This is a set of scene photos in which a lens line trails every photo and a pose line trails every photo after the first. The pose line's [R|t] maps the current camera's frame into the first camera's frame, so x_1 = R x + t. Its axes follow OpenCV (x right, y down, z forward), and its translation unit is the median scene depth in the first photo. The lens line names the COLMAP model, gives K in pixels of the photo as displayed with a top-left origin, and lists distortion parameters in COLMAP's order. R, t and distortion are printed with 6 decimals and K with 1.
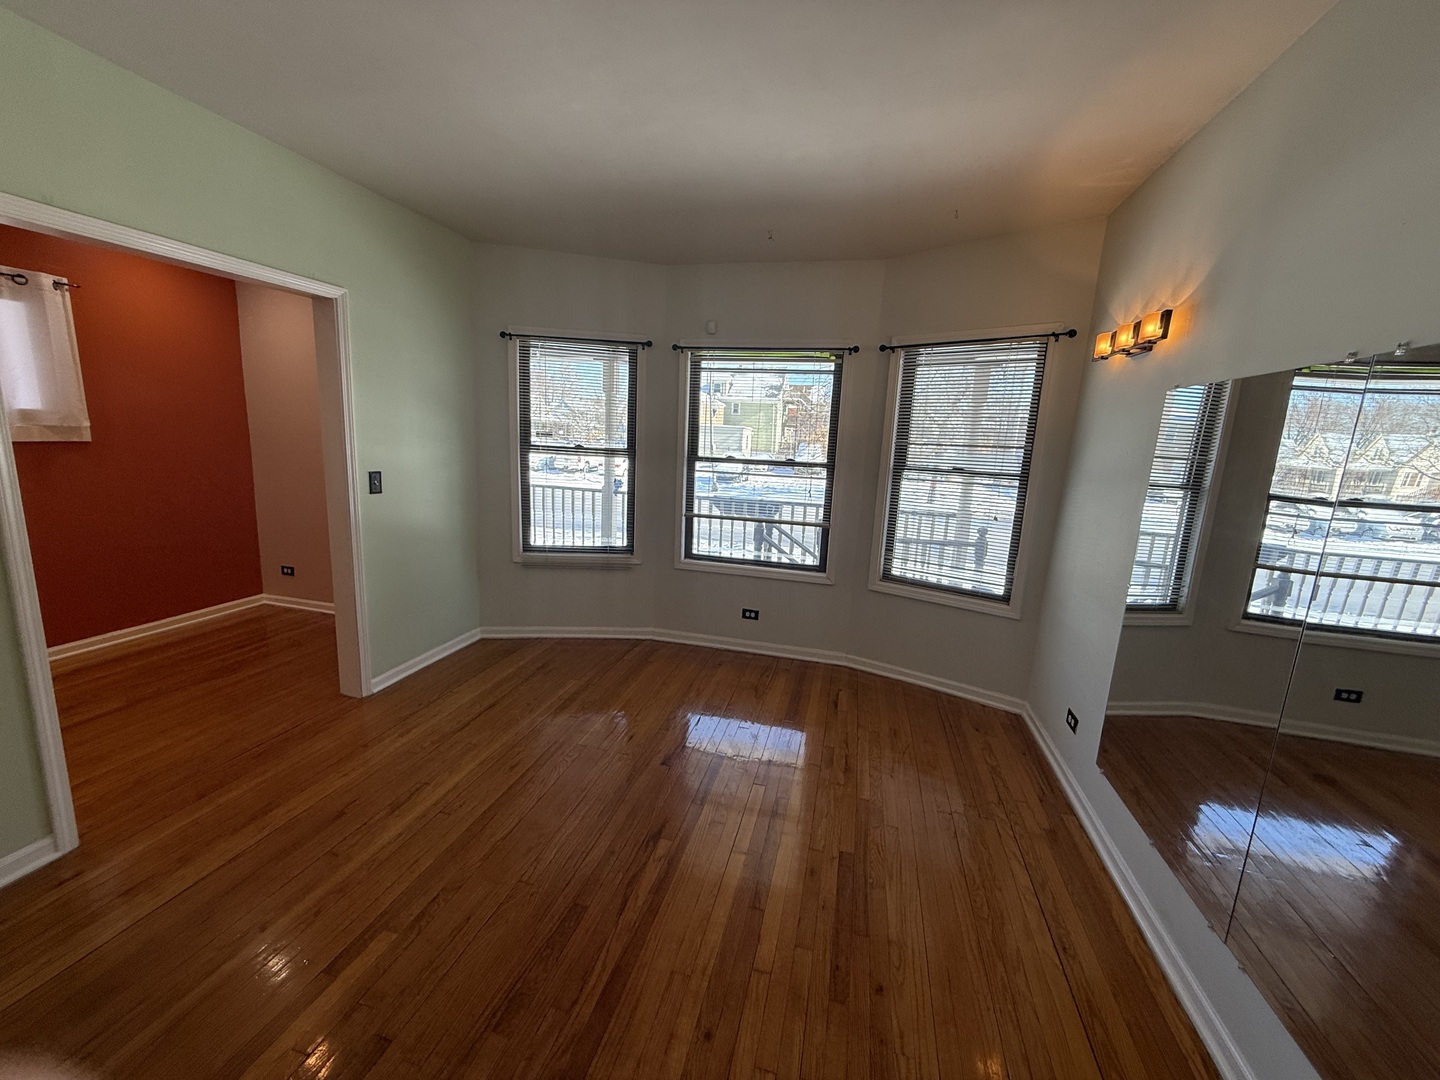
lens RADIAL K [[571.1, 0, 720.0], [0, 571.1, 538.0], [0, 0, 1]] dist [0.000055, -0.000576]
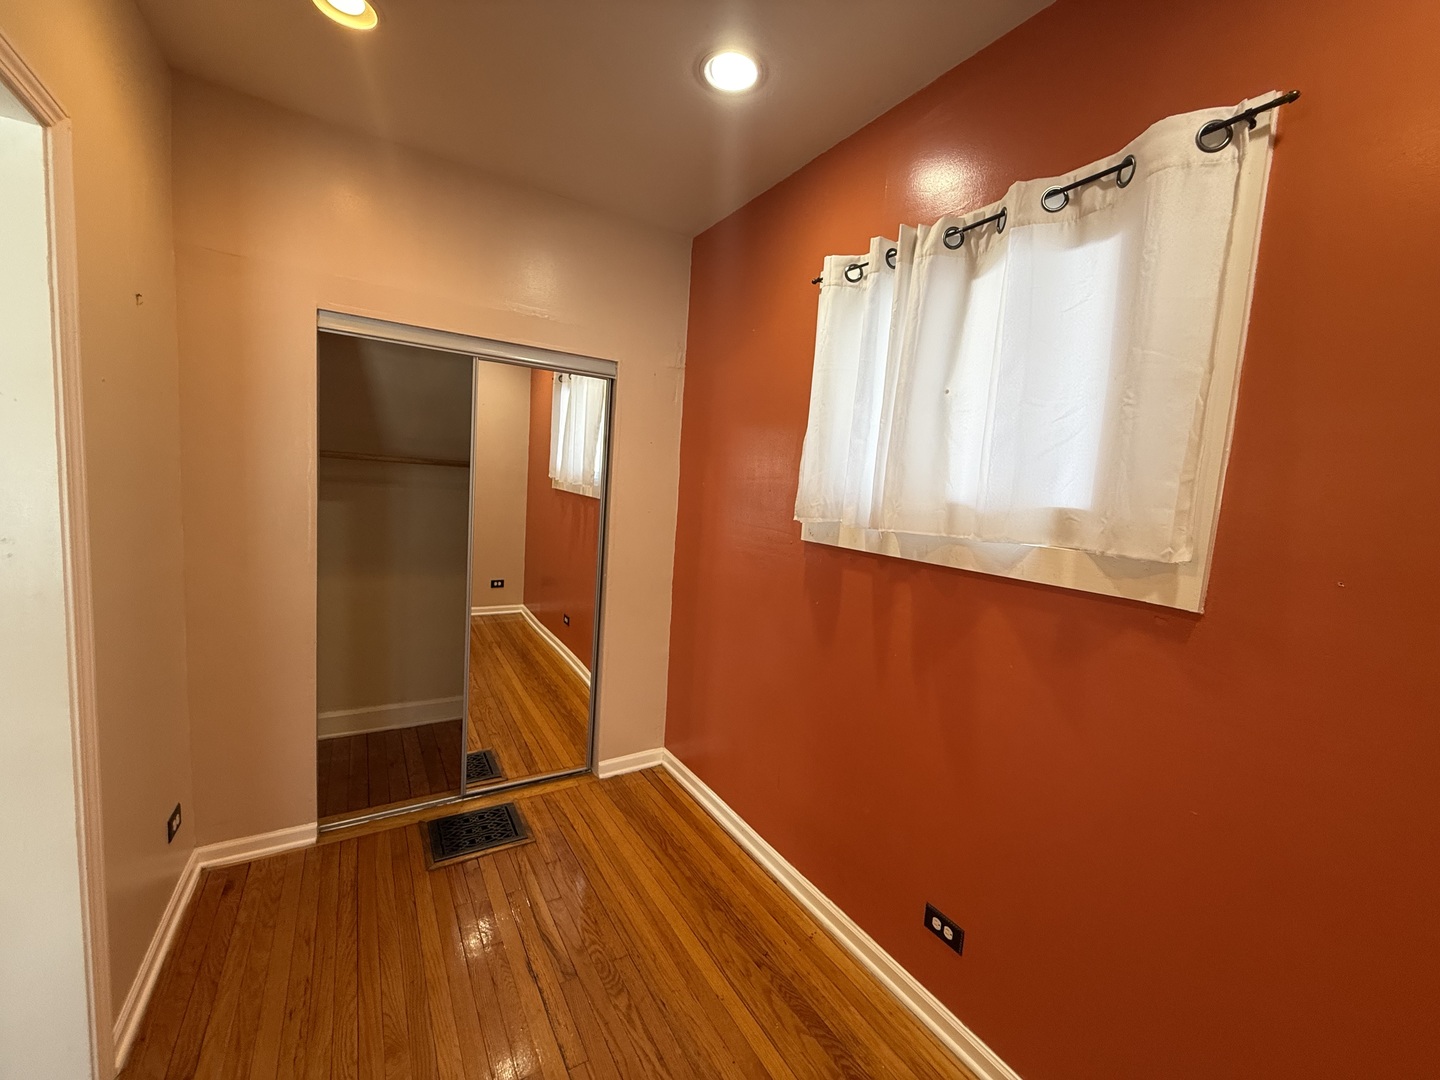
lens RADIAL K [[571.1, 0, 717.0], [0, 571.1, 543.2], [0, 0, 1]] dist [0.000055, -0.000576]
pose [[-0.687480, -0.019307, -0.725947, -0.605600], [-0.228770, 0.954507, 0.191262, -0.180137], [0.689228, 0.297563, -0.660621, 0.890604]]
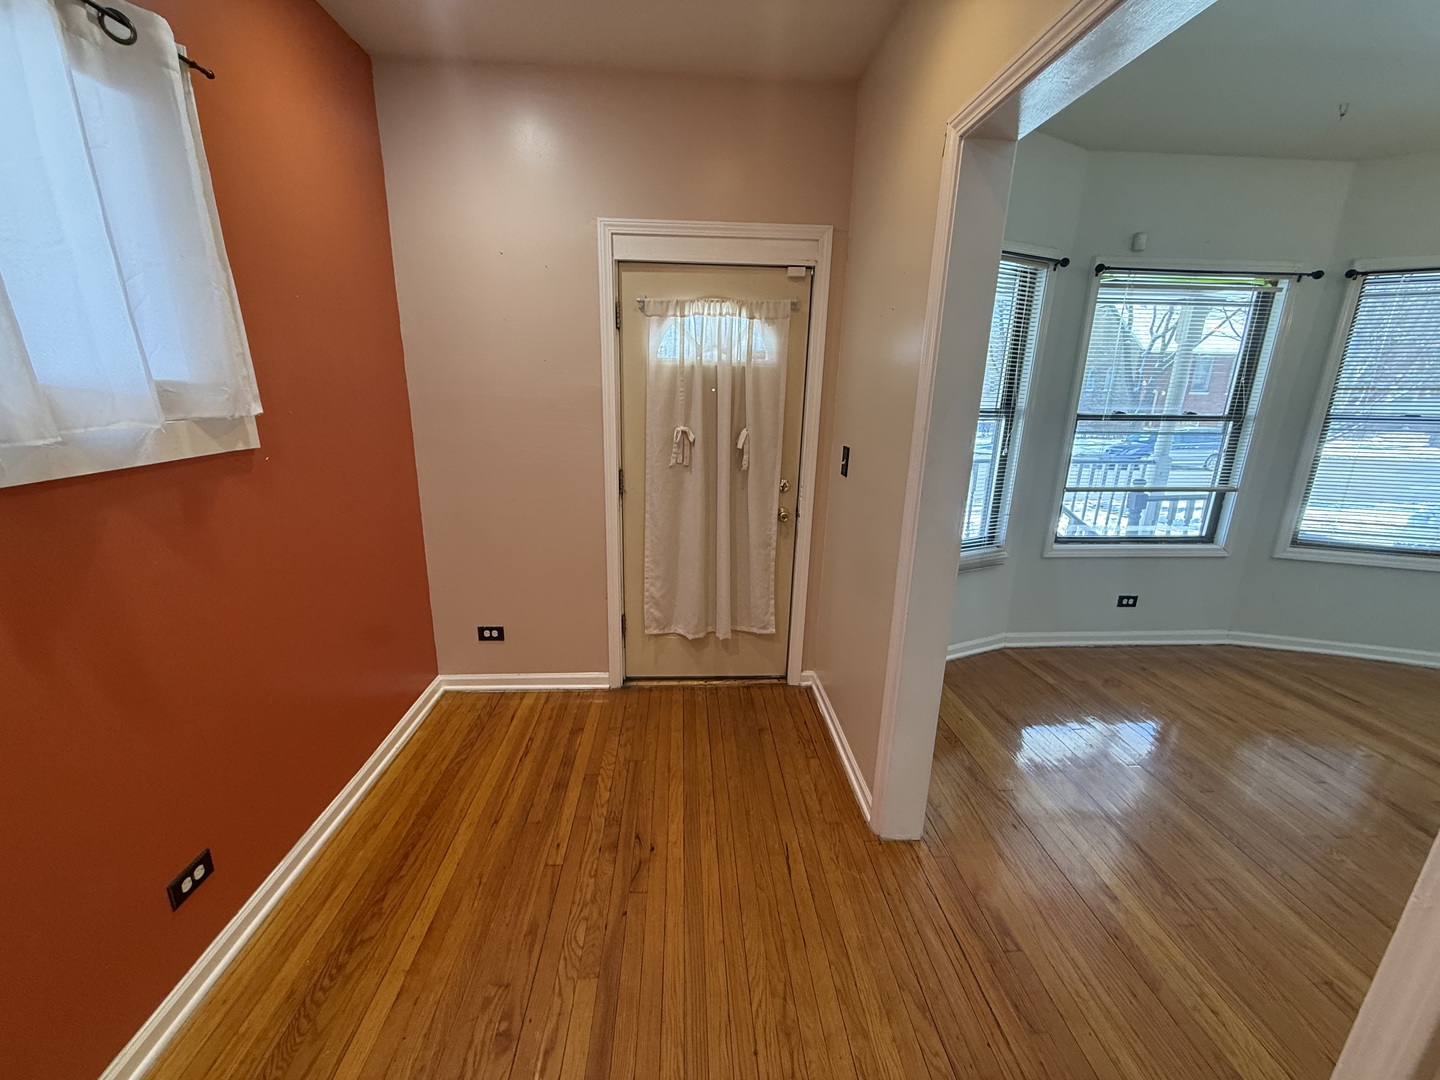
lens RADIAL K [[571.1, 0, 717.2], [0, 571.1, 537.8], [0, 0, 1]] dist [0.000055, -0.000576]
pose [[0.953313, -0.110013, 0.281231, -0.777615], [0.084195, 0.991181, 0.102332, -0.099528], [-0.290009, -0.073877, 0.954168, 0.394202]]
